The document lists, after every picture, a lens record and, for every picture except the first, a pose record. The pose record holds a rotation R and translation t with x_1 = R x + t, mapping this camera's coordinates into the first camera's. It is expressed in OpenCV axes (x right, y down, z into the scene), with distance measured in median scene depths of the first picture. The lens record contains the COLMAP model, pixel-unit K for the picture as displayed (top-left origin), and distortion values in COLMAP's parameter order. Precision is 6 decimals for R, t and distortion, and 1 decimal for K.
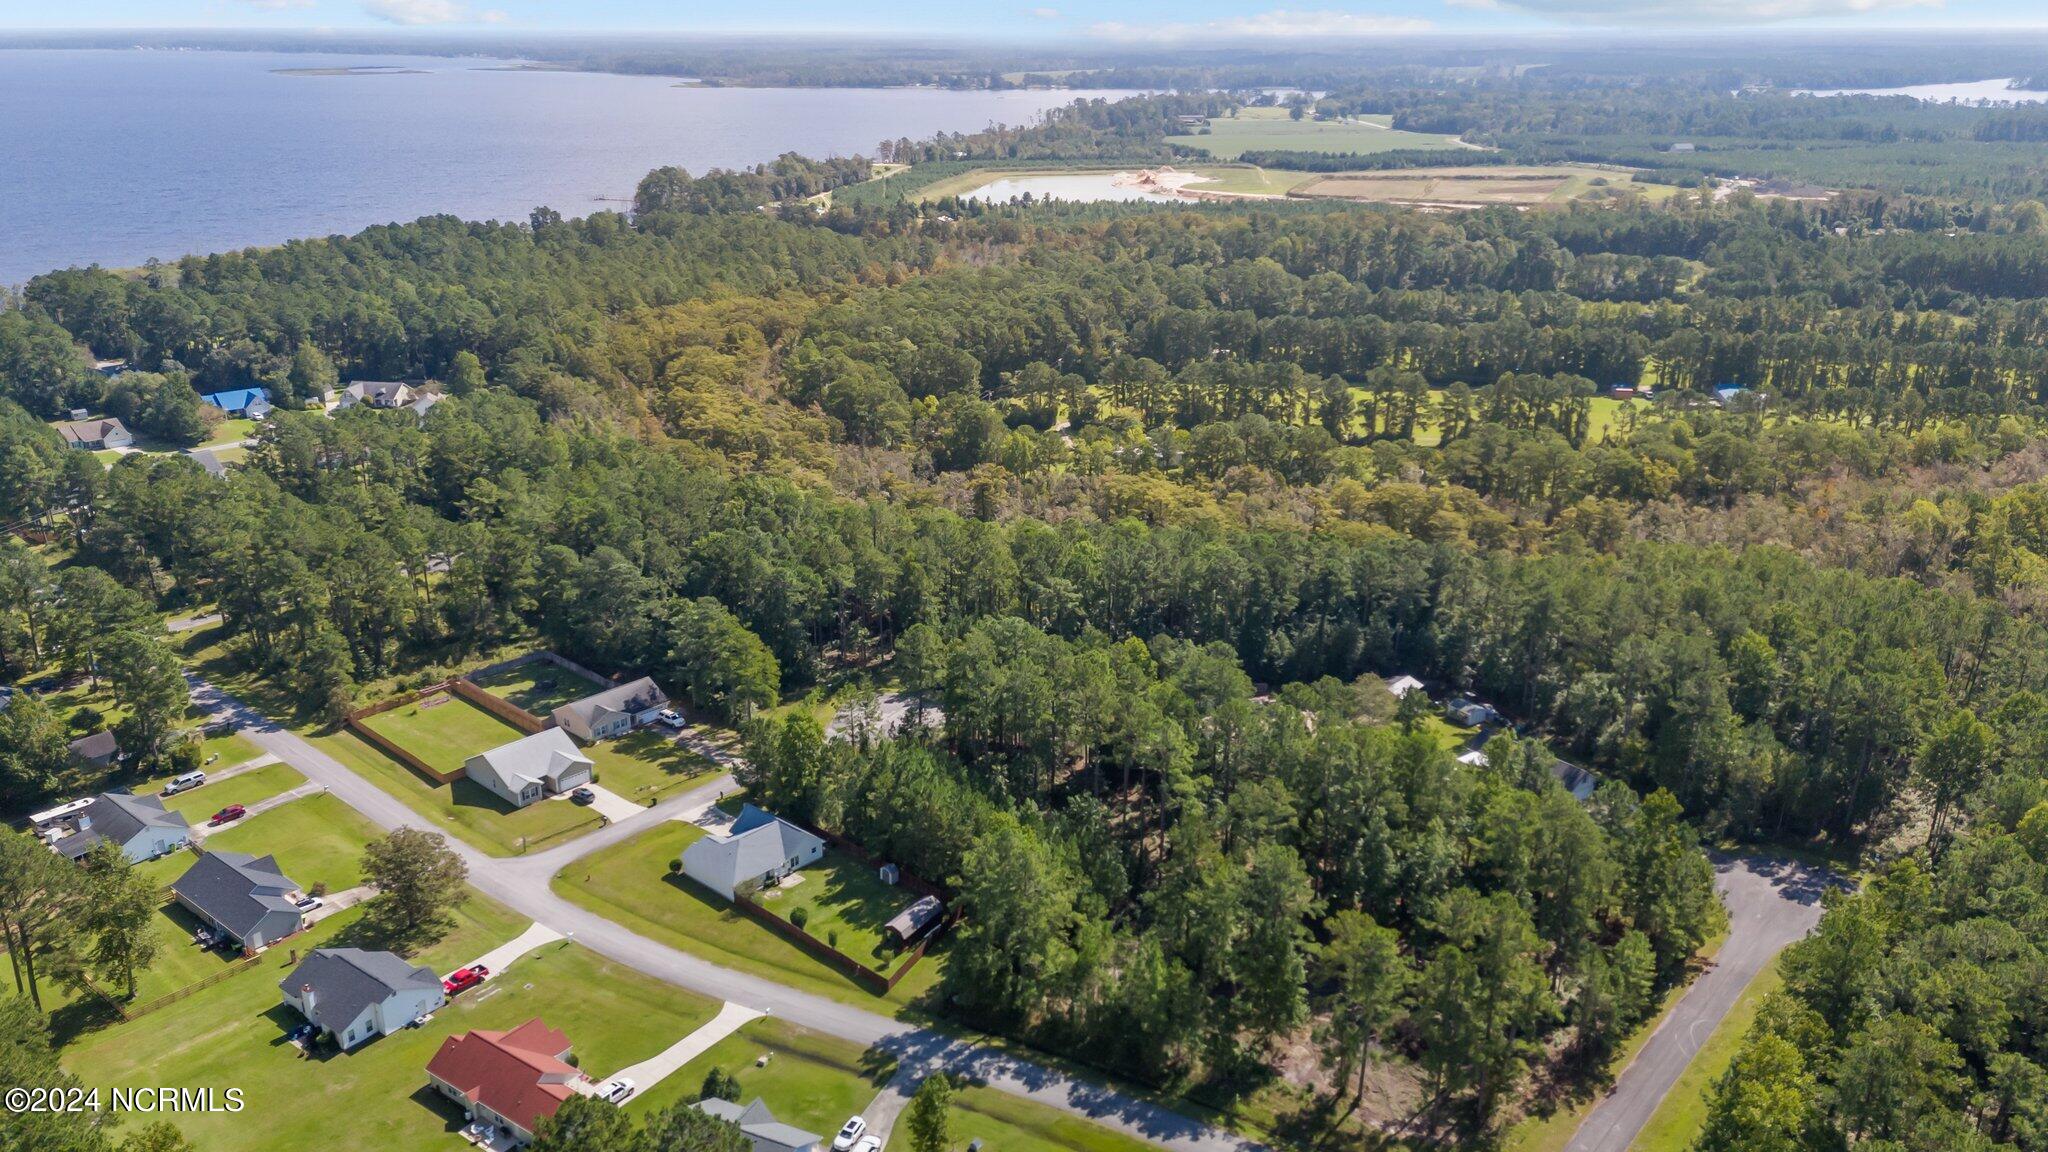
lens RADIAL K [[1539.0, 0, 1027.4], [0, 1539.0, 576.0], [0, 0, 1]] dist [0.158690, -0.308840]
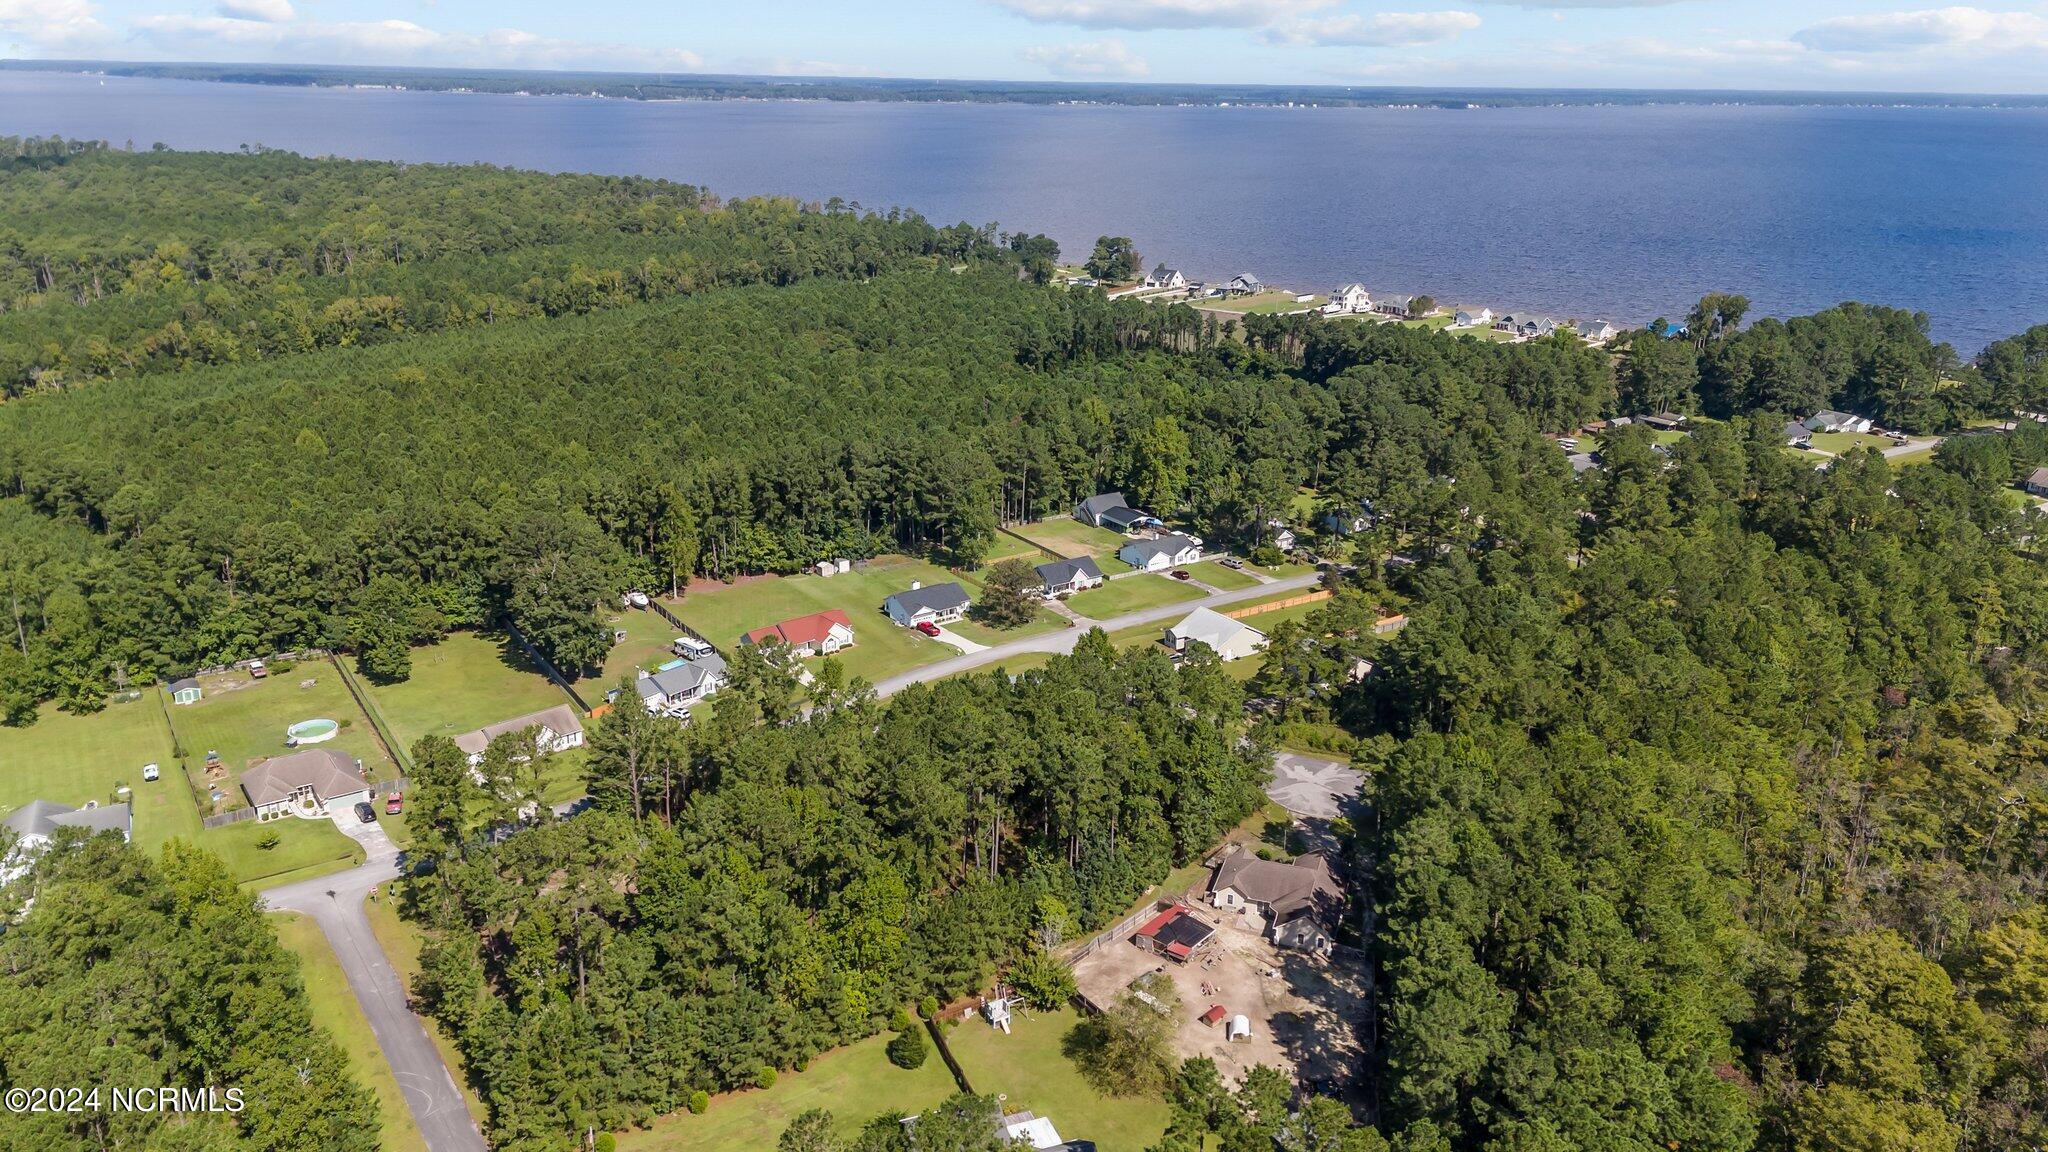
lens RADIAL K [[1489.1, 0, 1028.2], [0, 1489.1, 587.3], [0, 0, 1]] dist [0.132122, -0.194981]
pose [[-0.245227, 0.309867, -0.918611, 0.761353], [-0.342485, 0.858757, 0.381104, -0.299894], [0.906955, 0.408068, -0.104466, 0.932742]]
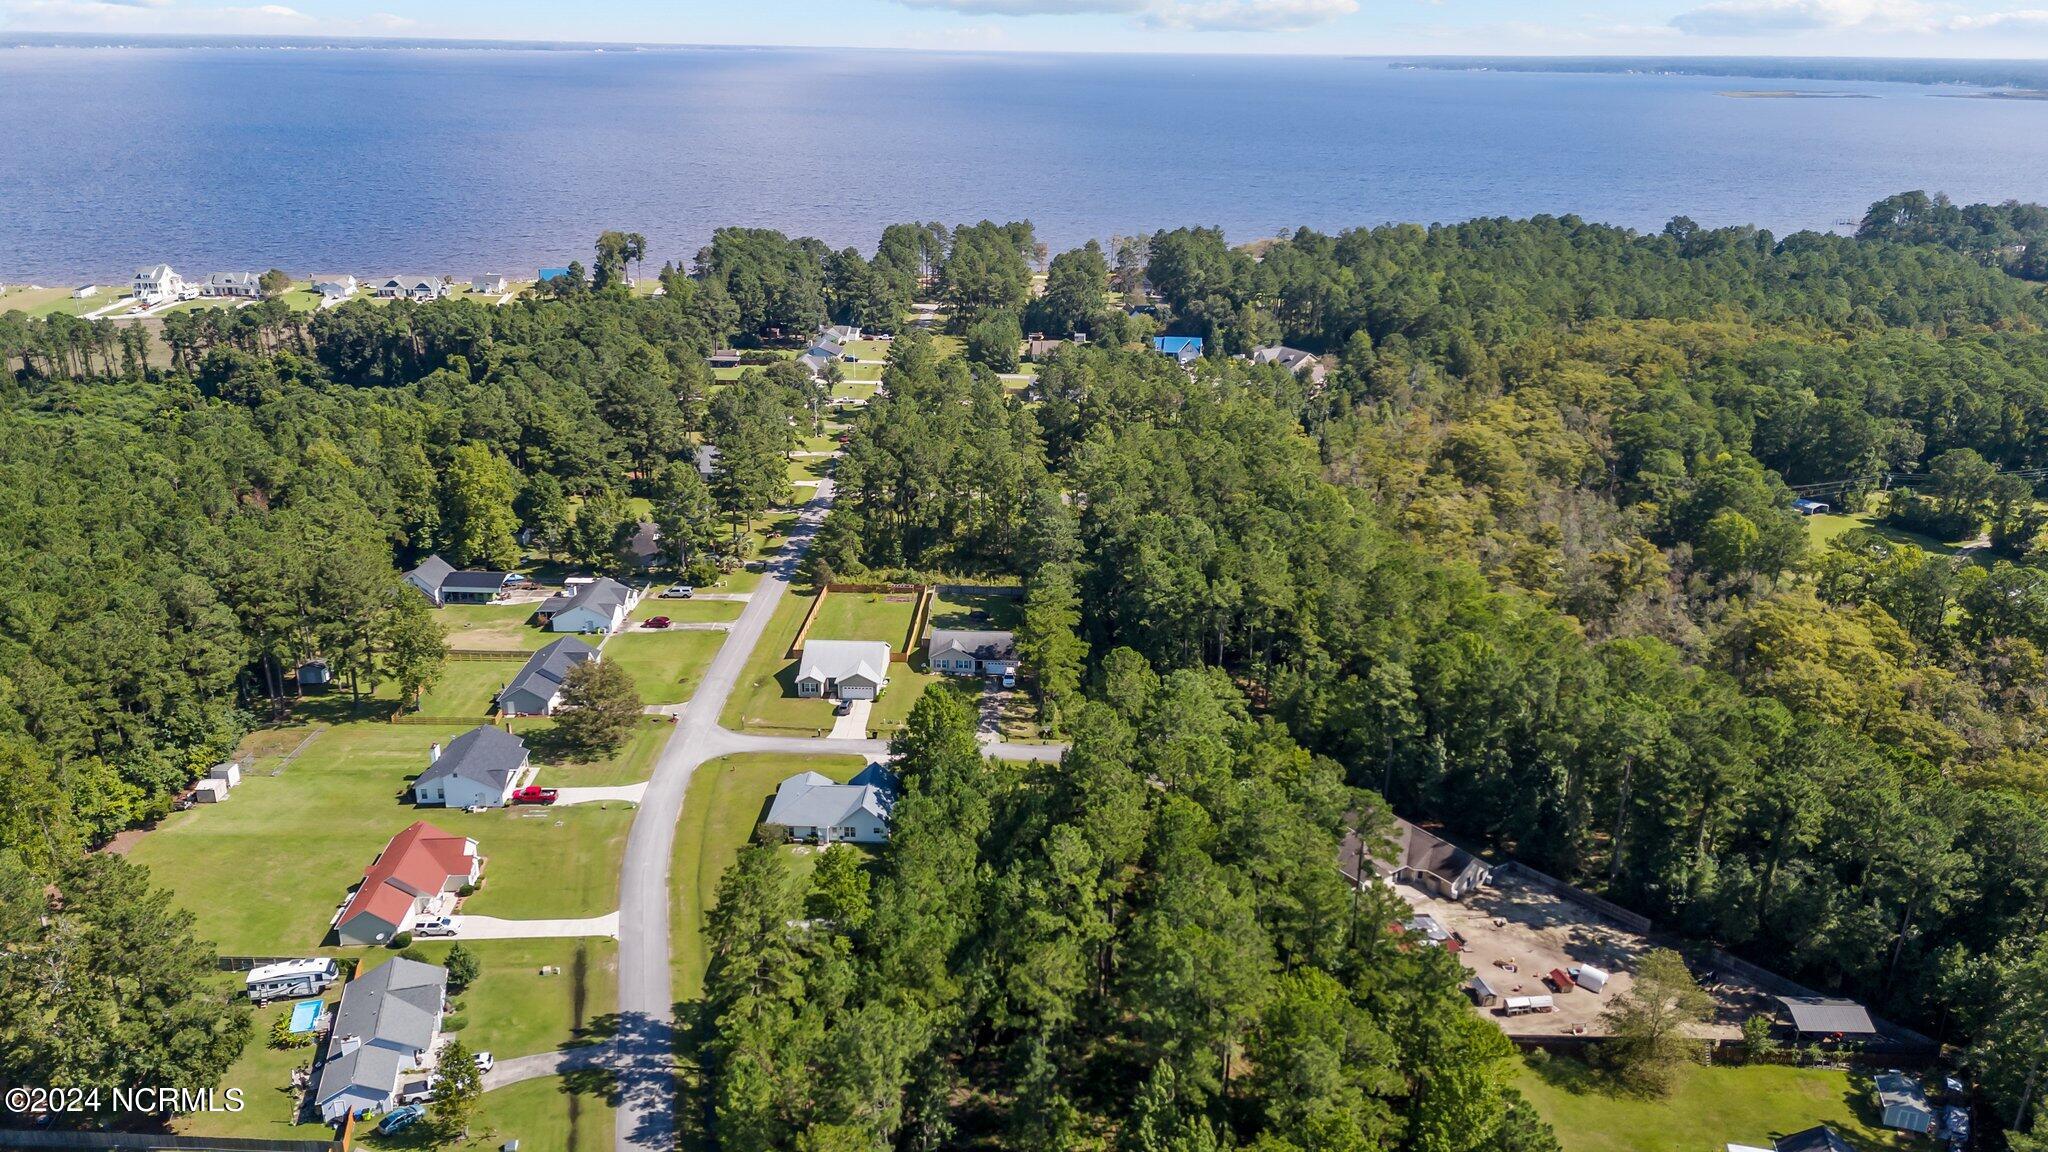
lens RADIAL K [[1497.4, 0, 1025.9], [0, 1497.4, 580.1], [0, 0, 1]] dist [0.090161, -0.092063]
pose [[0.642295, 0.265362, -0.719055, 0.447744], [-0.269154, 0.956496, 0.112567, -0.076996], [0.717645, 0.121235, 0.685776, 0.374821]]
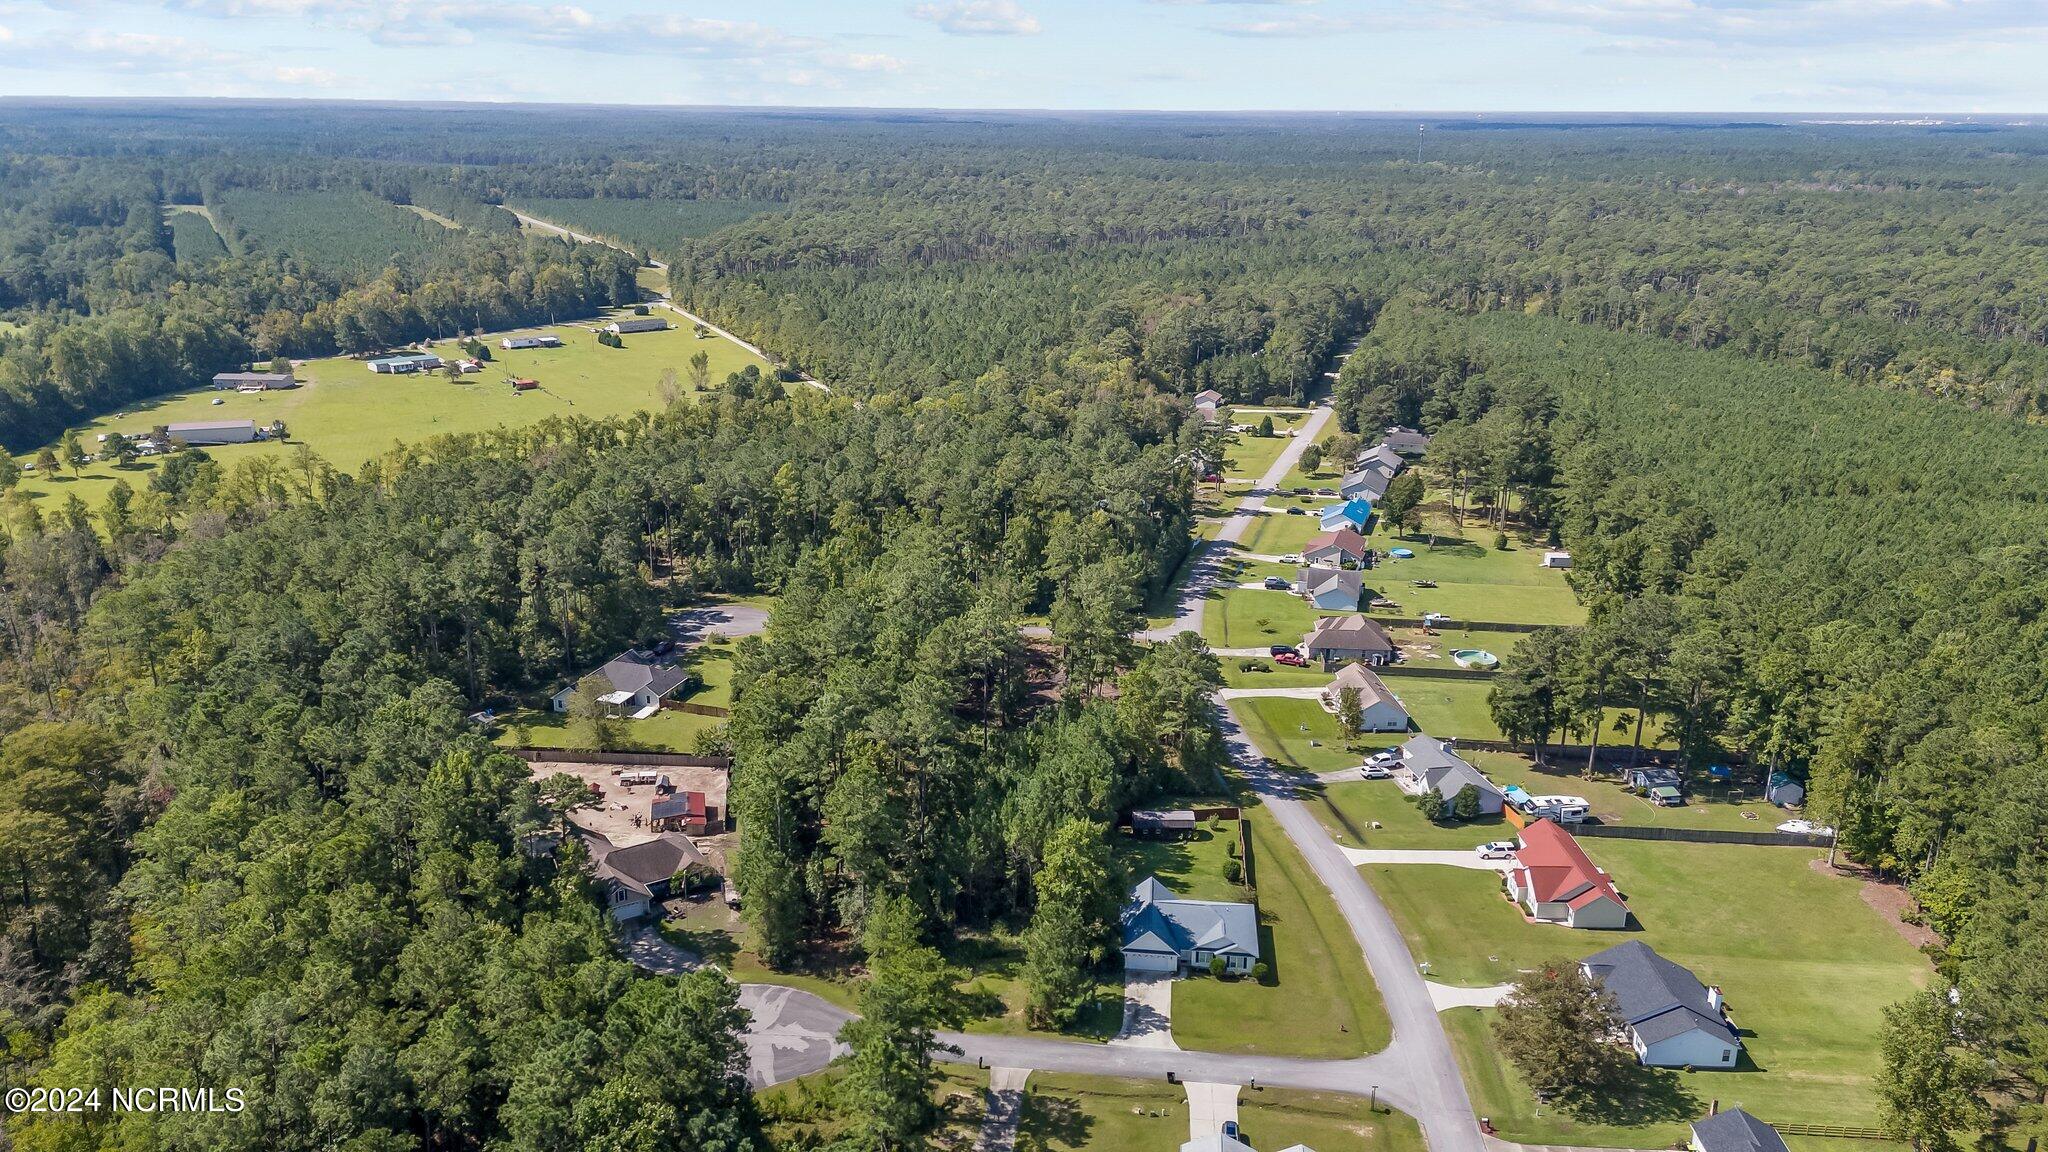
lens RADIAL K [[1489.1, 0, 1028.2], [0, 1489.1, 587.3], [0, 0, 1]] dist [0.132122, -0.194981]
pose [[-0.590826, -0.253990, 0.765777, -0.610534], [0.260726, 0.838118, 0.479145, -0.344456], [-0.763509, 0.482749, -0.428960, 1.142192]]
